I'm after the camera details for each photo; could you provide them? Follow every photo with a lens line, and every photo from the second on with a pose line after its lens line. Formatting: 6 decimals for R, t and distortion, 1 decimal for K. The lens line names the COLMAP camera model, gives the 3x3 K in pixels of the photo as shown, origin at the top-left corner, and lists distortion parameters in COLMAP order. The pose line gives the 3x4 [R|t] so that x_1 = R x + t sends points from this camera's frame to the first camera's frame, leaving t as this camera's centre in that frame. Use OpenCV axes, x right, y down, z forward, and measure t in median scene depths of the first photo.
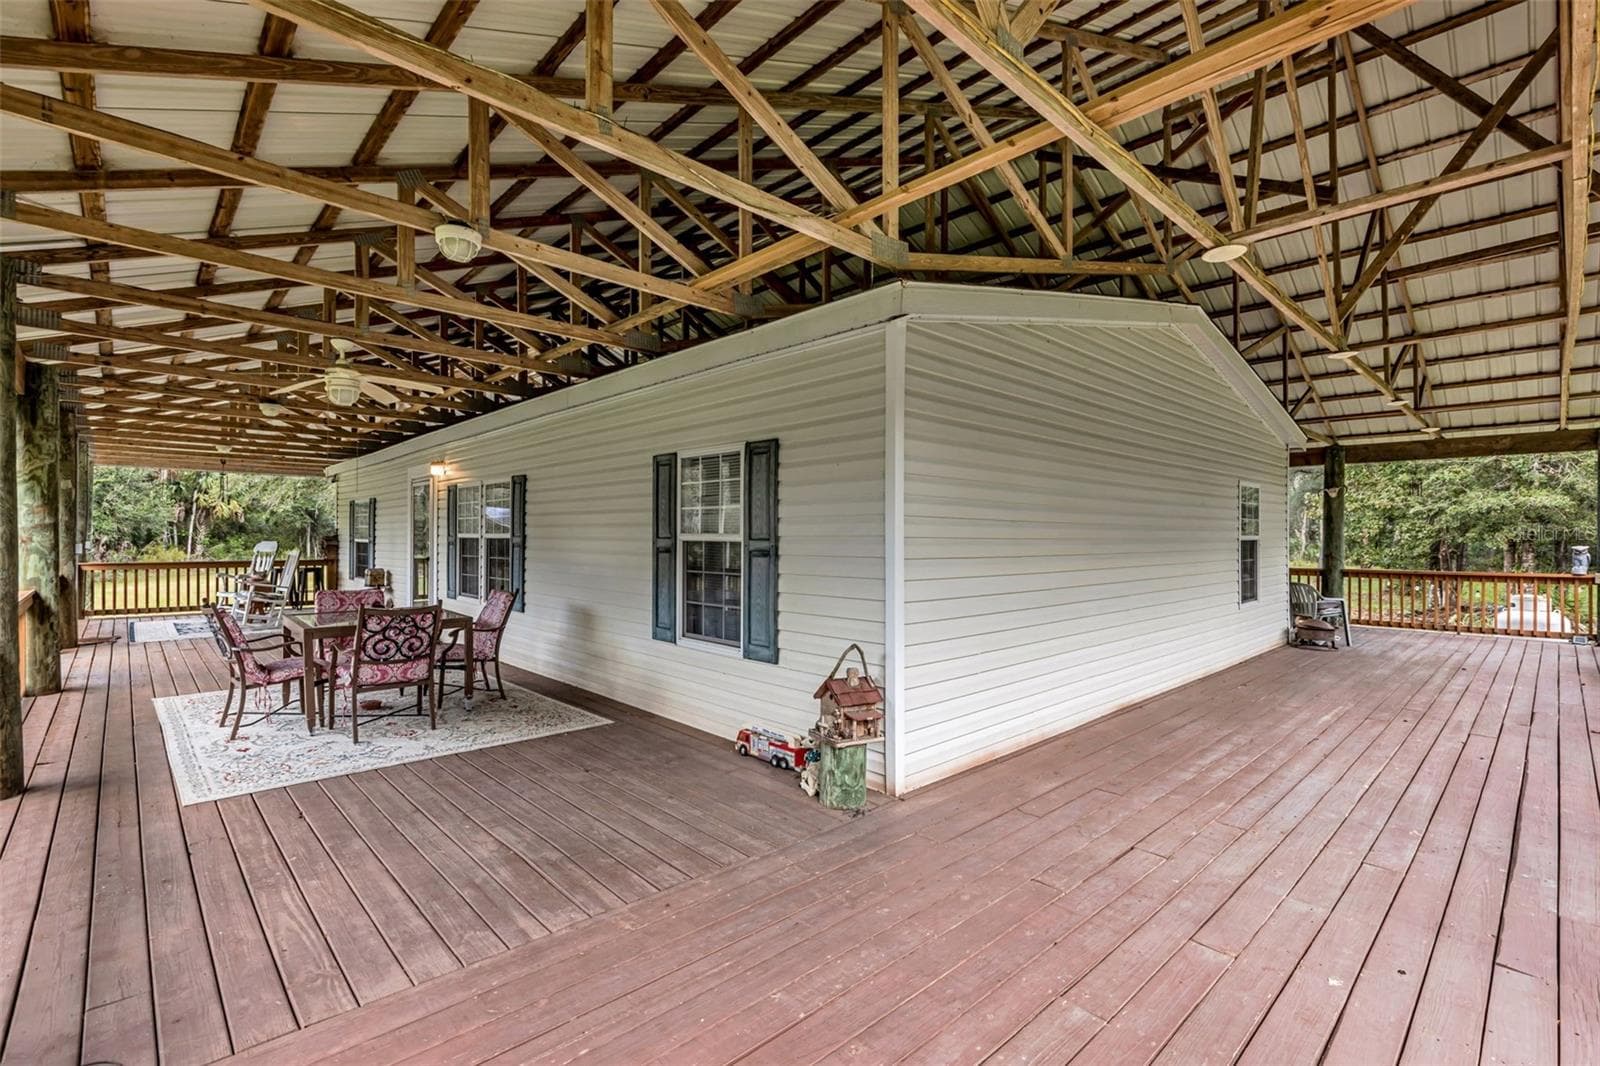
lens RADIAL K [[722.0, 0, 798.2], [0, 722.0, 540.1], [0, 0, 1]] dist [0.004827, -0.000002]
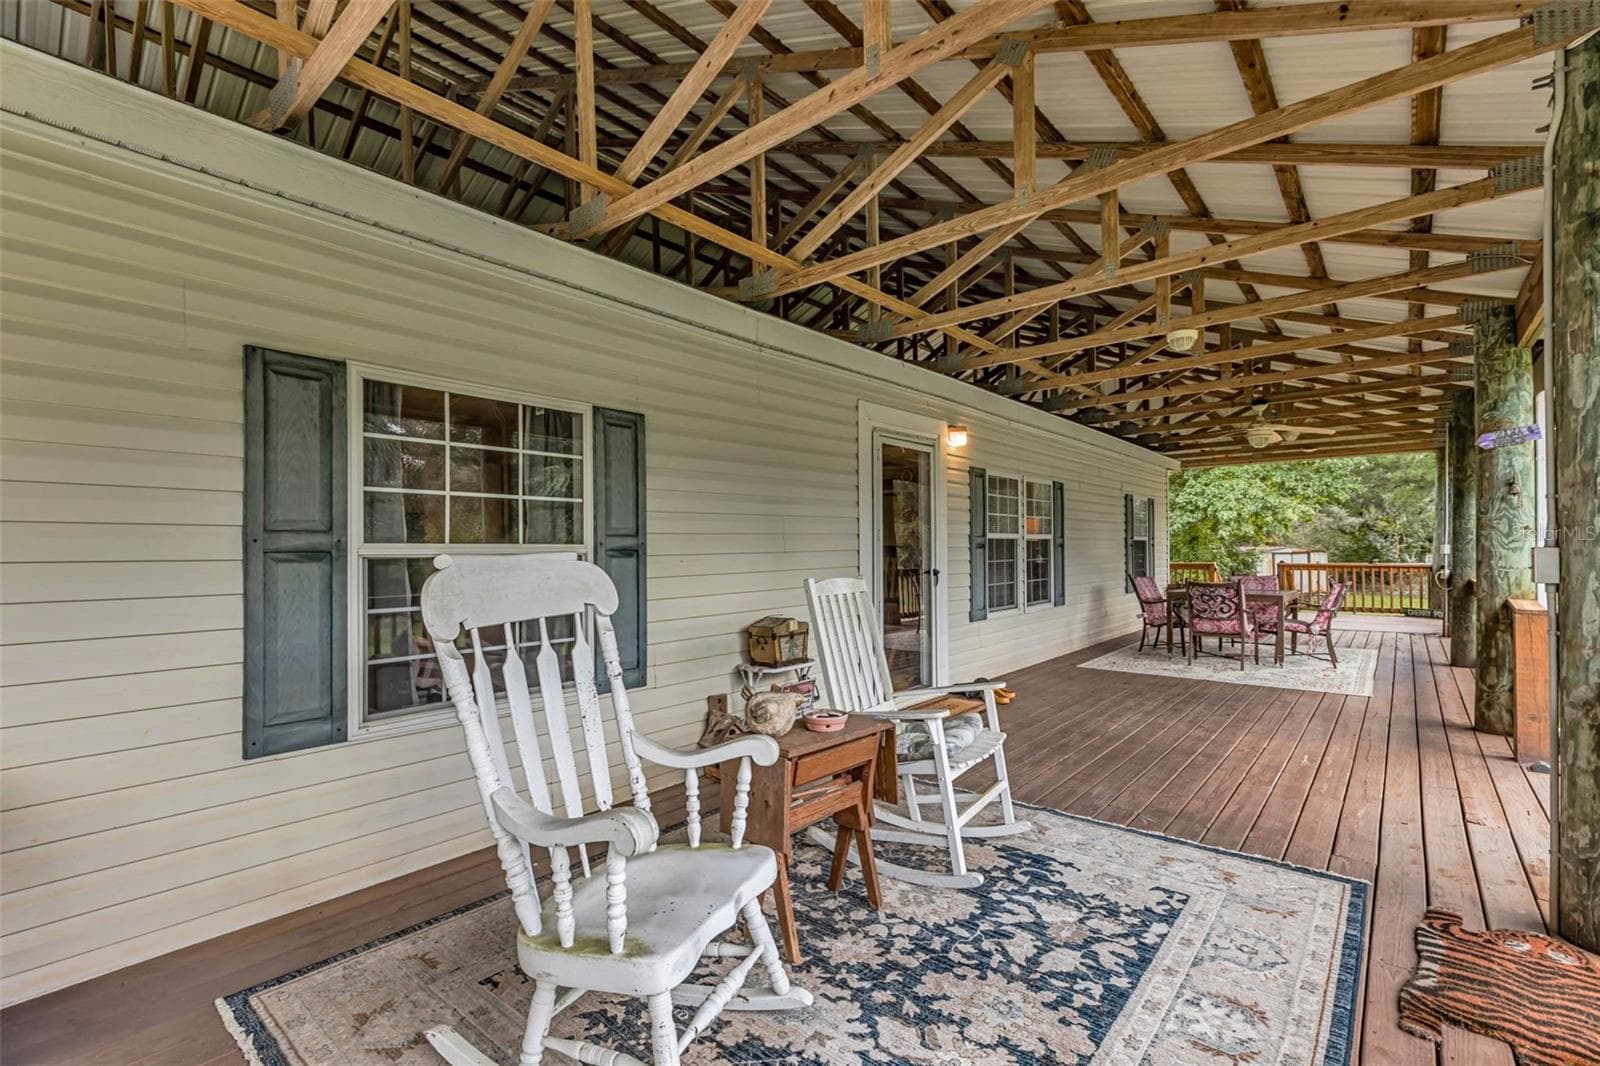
lens RADIAL K [[722.0, 0, 798.2], [0, 722.0, 540.1], [0, 0, 1]] dist [0.004827, -0.000002]
pose [[-0.109615, -0.011138, 0.993912, -0.870041], [-0.006850, 0.999922, 0.010450, -0.005374], [-0.993951, -0.005663, -0.109682, 0.910595]]
